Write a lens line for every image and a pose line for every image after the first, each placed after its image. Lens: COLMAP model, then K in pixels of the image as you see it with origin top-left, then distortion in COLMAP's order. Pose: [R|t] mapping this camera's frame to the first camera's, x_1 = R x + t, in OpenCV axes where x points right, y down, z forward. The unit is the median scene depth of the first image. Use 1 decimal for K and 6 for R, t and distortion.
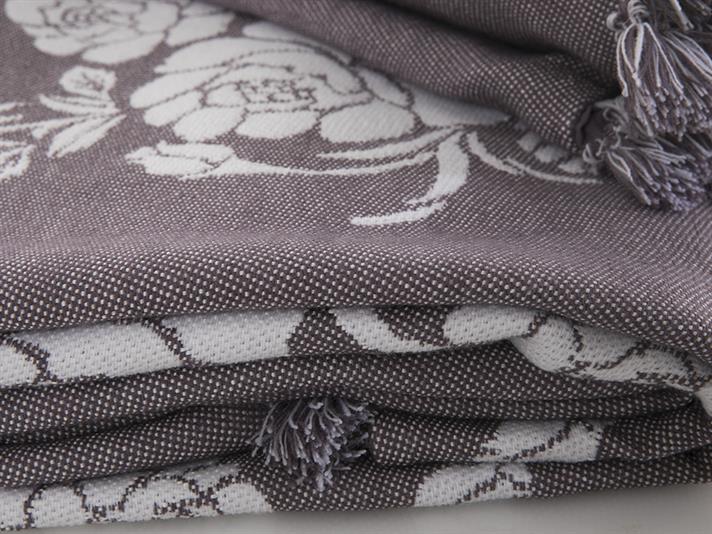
lens RADIAL K [[1584.5, 0, 333.4], [0, 1584.5, 266.8], [0, 0, 1]] dist [0.054121, 0.199535]
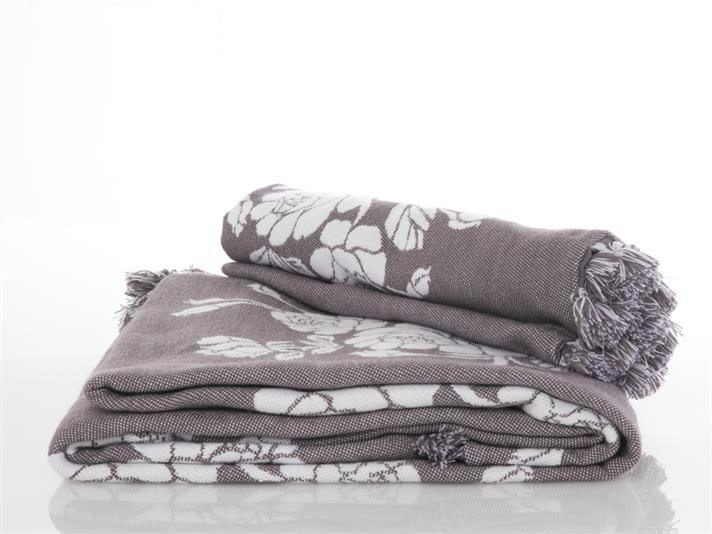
lens RADIAL K [[1584.5, 0, 333.4], [0, 1584.5, 266.8], [0, 0, 1]] dist [0.054121, 0.199535]
pose [[0.998099, 0.055505, -0.026783, -0.119892], [-0.061281, 0.939965, -0.335725, 0.647148], [0.006541, 0.336728, 0.941579, -1.279407]]
